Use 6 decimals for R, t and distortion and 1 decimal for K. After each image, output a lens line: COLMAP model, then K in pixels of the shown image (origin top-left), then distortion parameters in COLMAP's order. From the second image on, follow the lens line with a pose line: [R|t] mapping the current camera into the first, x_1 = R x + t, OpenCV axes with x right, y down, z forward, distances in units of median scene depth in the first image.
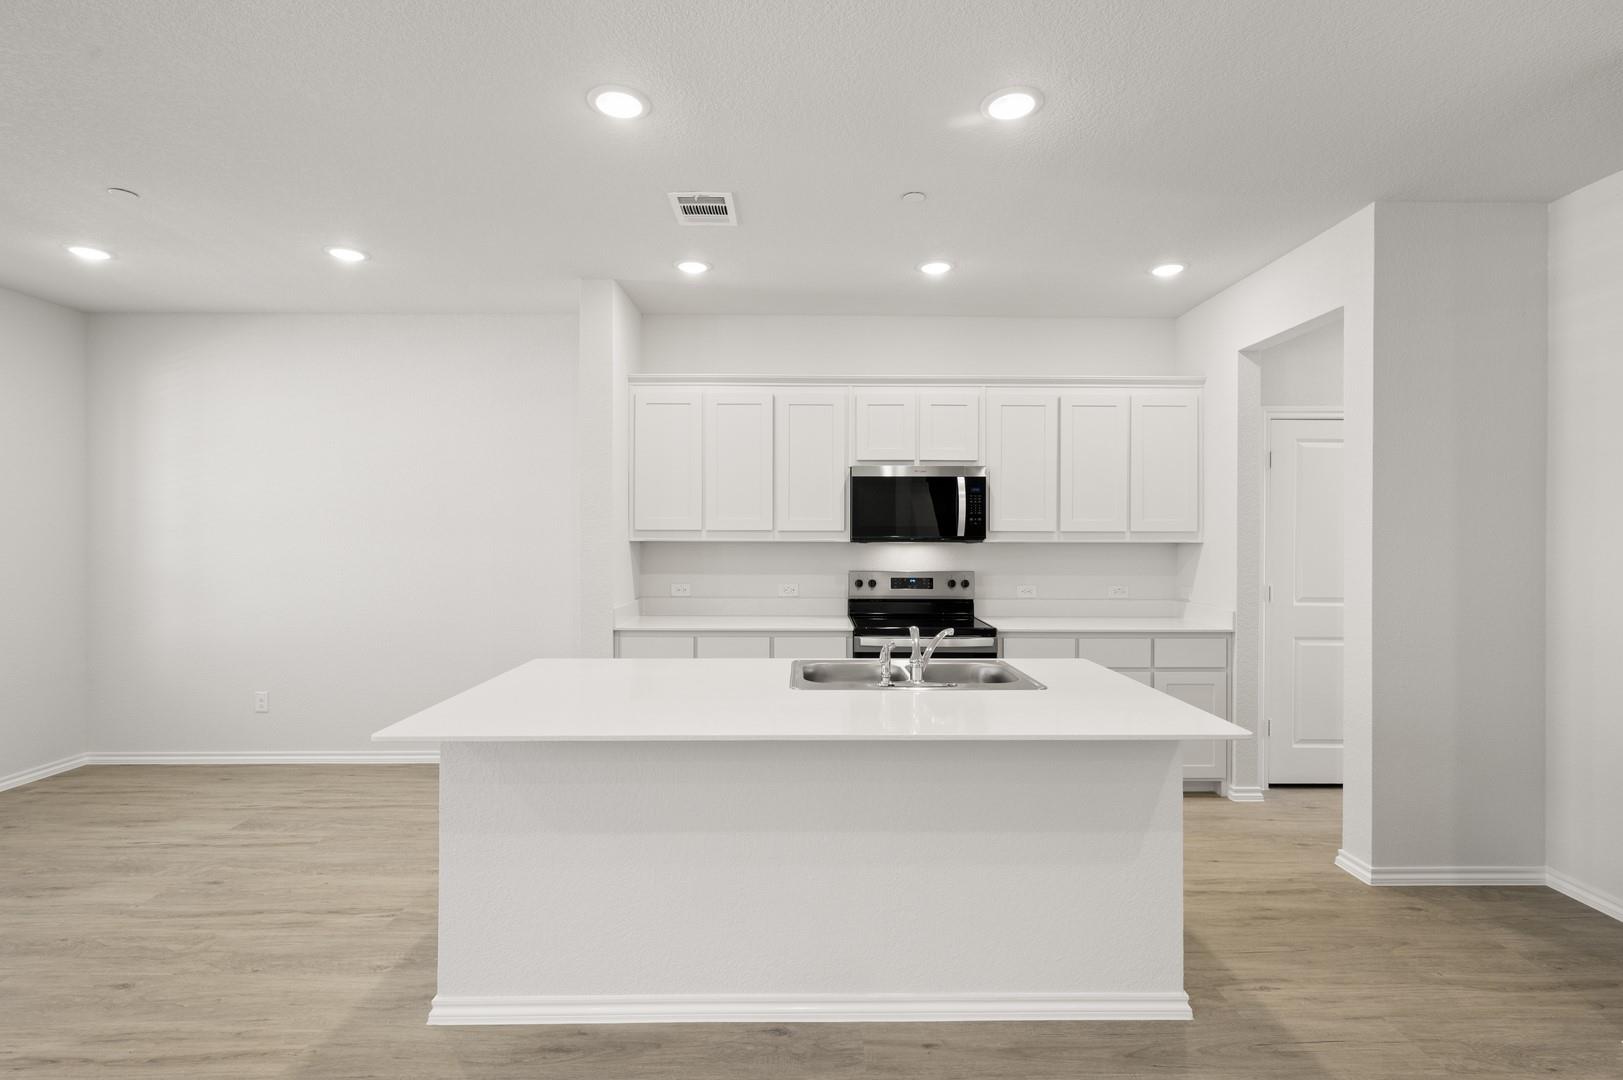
lens RADIAL K [[741.3, 0, 811.2], [0, 741.3, 532.8], [0, 0, 1]] dist [-0.000443, -0.000935]
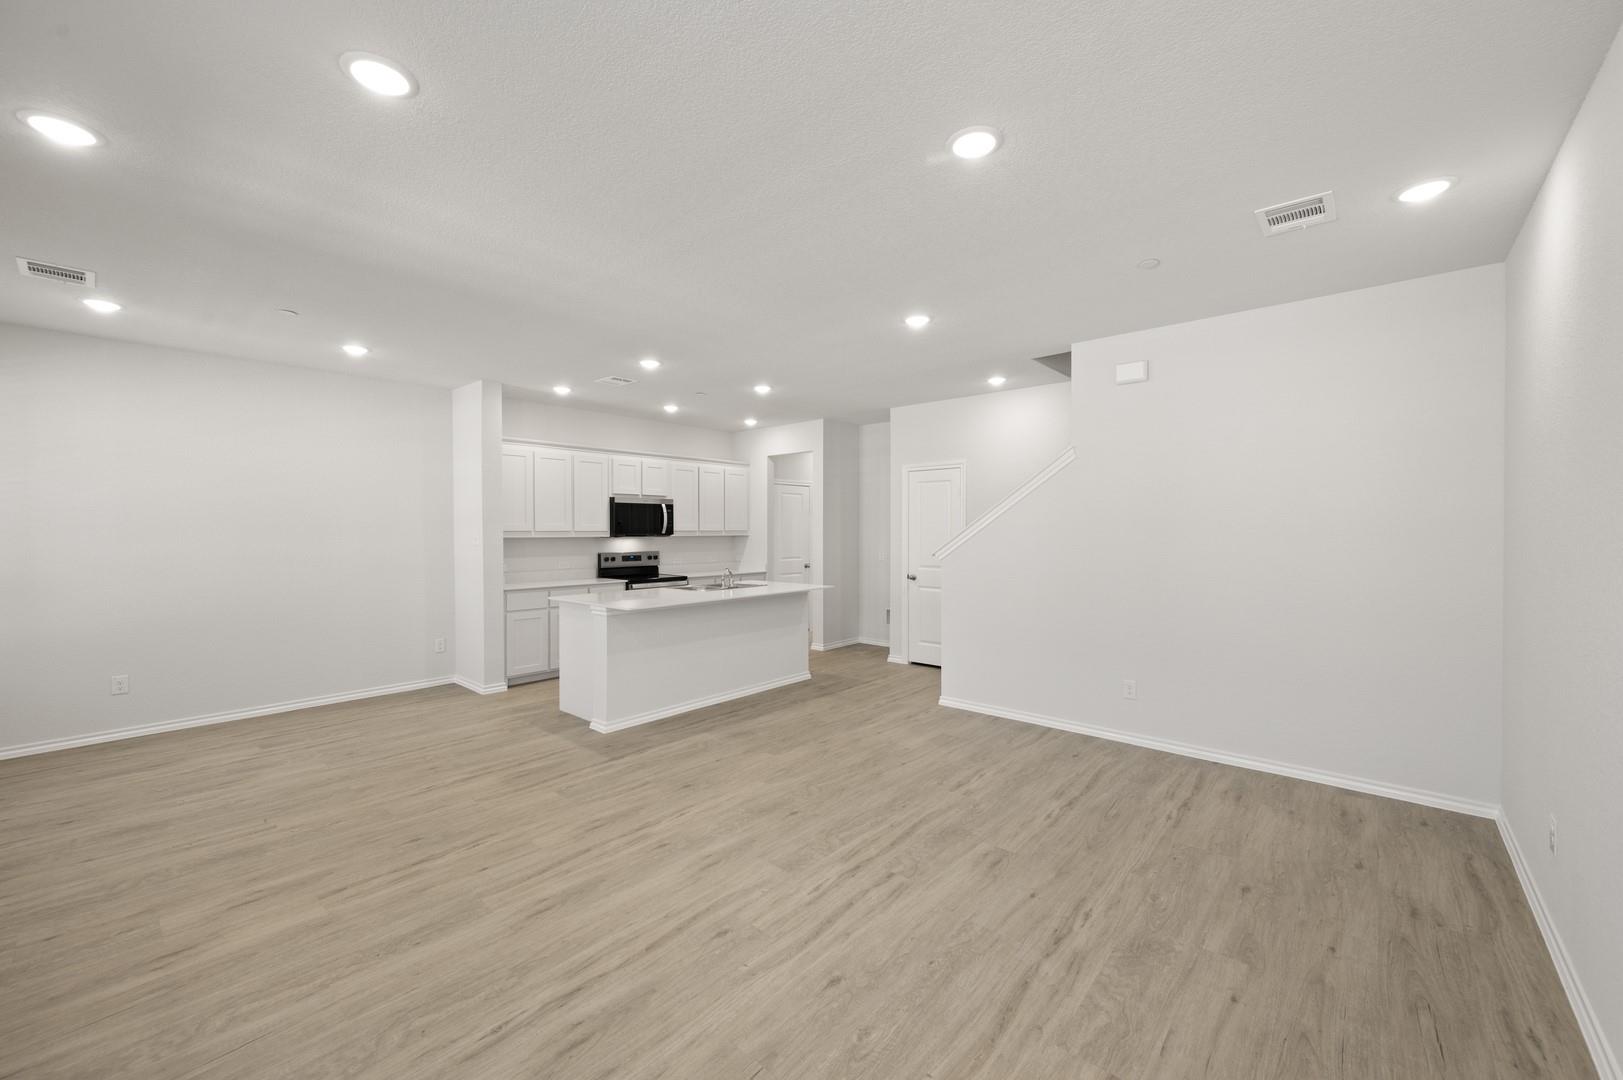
lens RADIAL K [[643.3, 0, 809.7], [0, 643.3, 528.9], [0, 0, 1]] dist [-0.001034, 0.000070]
pose [[0.675443, -0.003419, 0.737404, -0.886087], [0.001048, 0.999993, 0.003677, -0.014841], [-0.737411, -0.001711, 0.675442, -0.519782]]
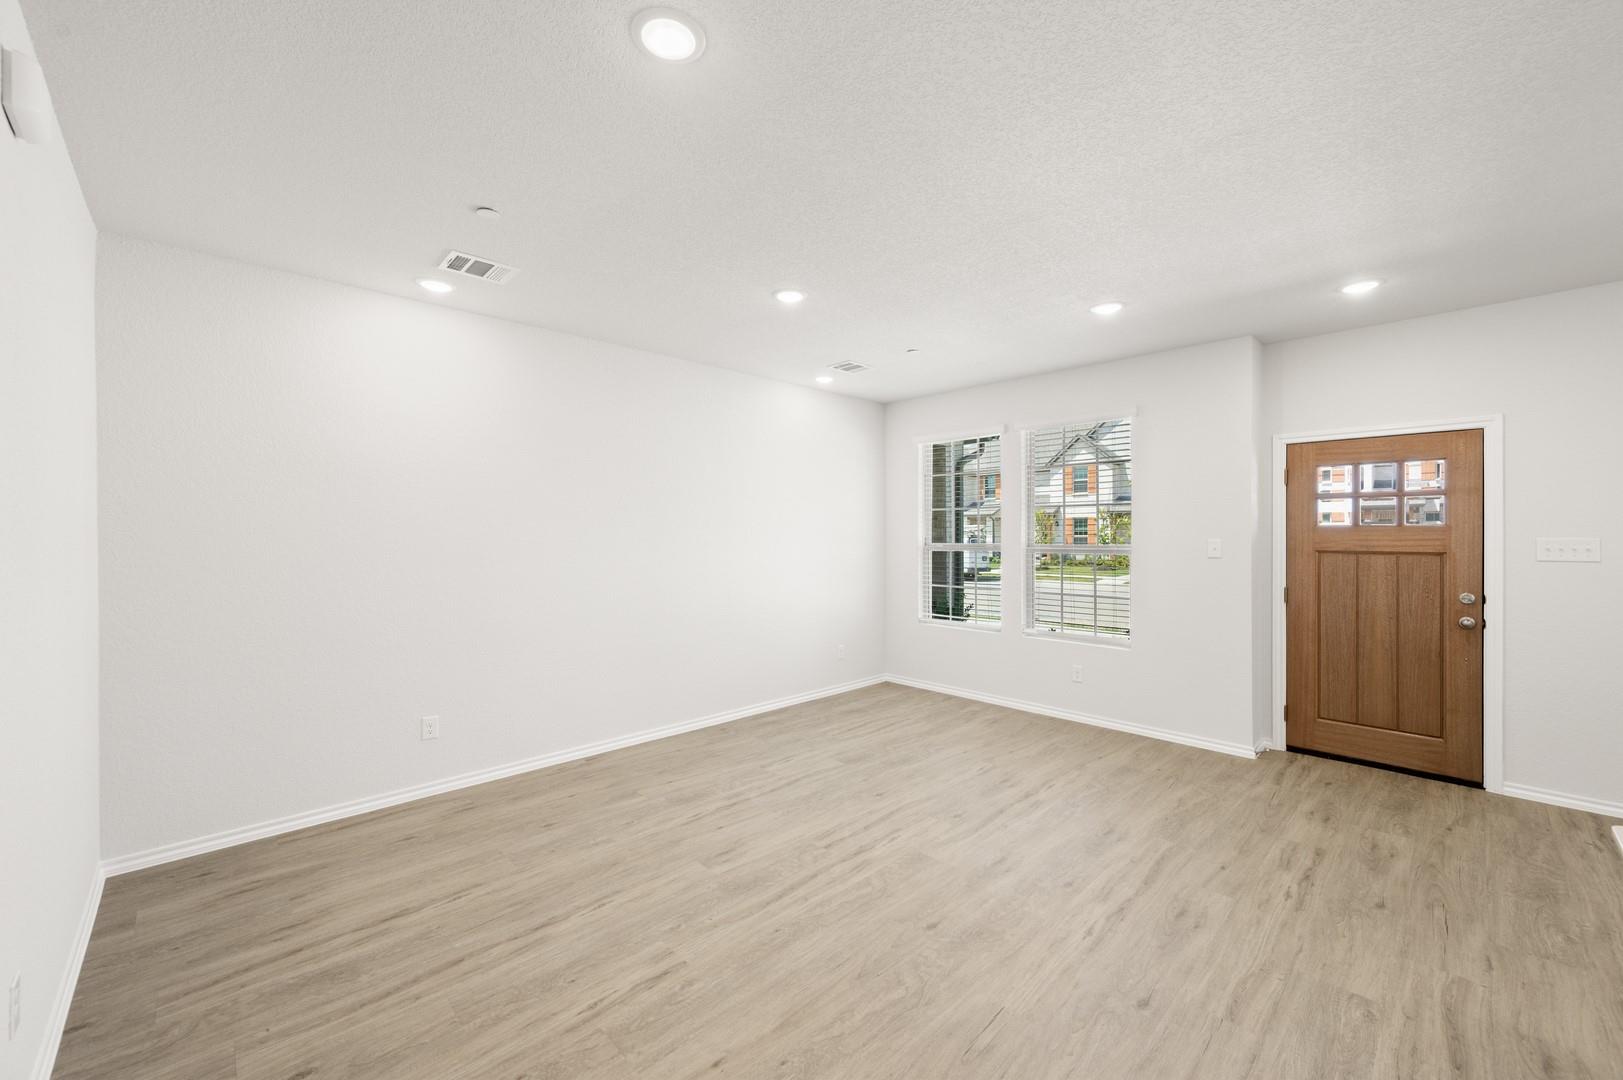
lens RADIAL K [[643.3, 0, 813.0], [0, 643.3, 532.9], [0, 0, 1]] dist [-0.001034, 0.000070]
pose [[-0.728142, 0.001128, -0.685425, 0.217684], [0.003640, 0.999991, -0.002220, -0.014675], [0.685417, -0.004111, -0.728140, 0.429753]]
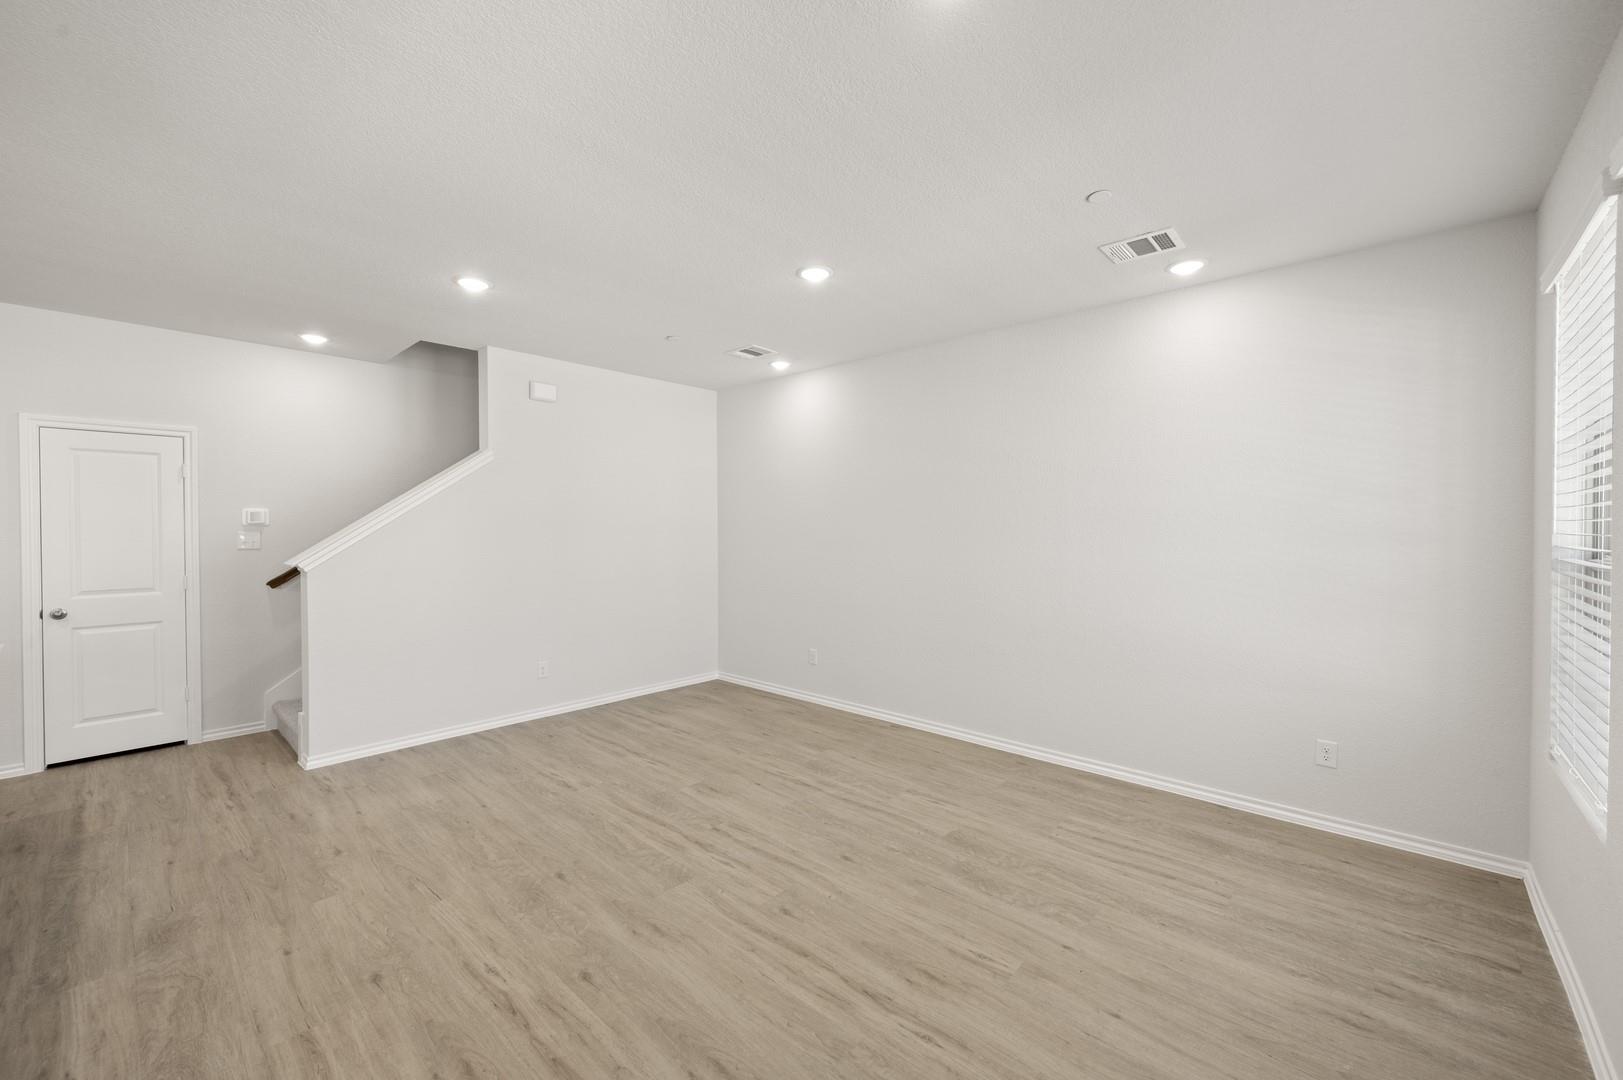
lens RADIAL K [[643.3, 0, 817.5], [0, 643.3, 530.3], [0, 0, 1]] dist [-0.001034, 0.000070]
pose [[-0.733037, -0.005846, 0.680163, -0.952341], [-0.002336, 0.999979, 0.006077, -0.016470], [-0.680184, 0.002866, -0.733035, 0.376783]]
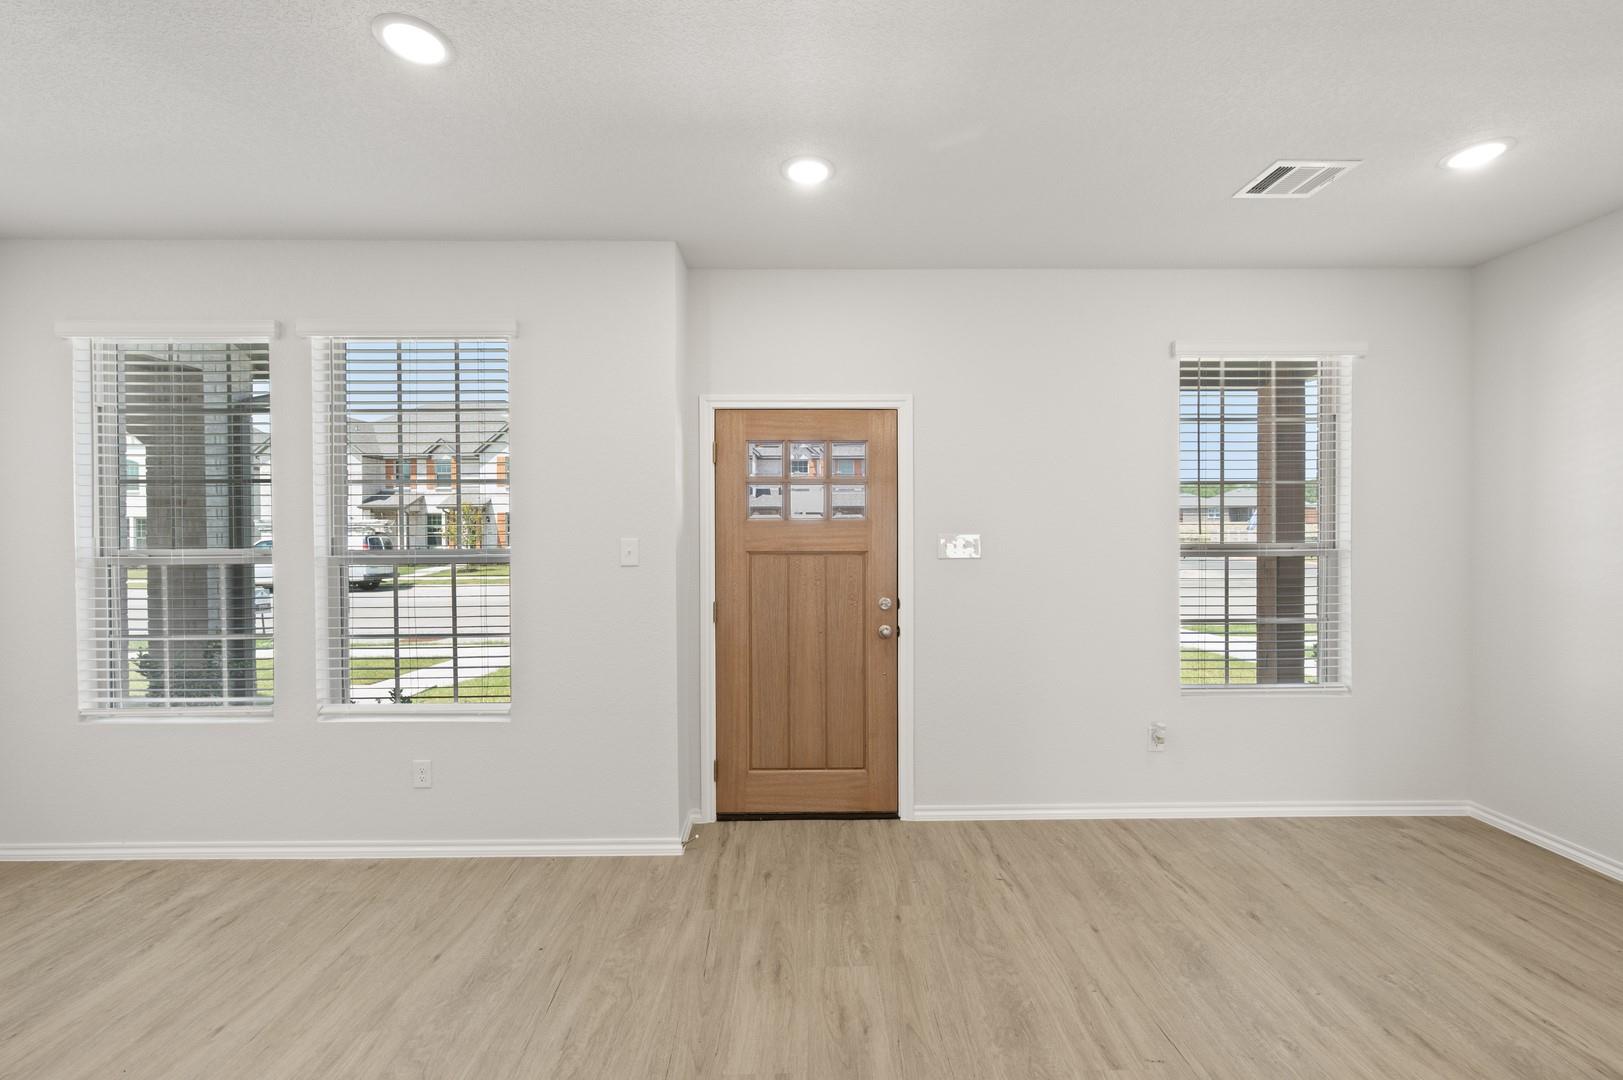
lens RADIAL K [[643.3, 0, 817.7], [0, 643.3, 535.0], [0, 0, 1]] dist [-0.001034, 0.000070]
pose [[0.004678, 0.013404, -0.999899, -0.305964], [0.007247, 0.999883, 0.013438, -0.016778], [0.999963, -0.007309, 0.004581, 0.310833]]
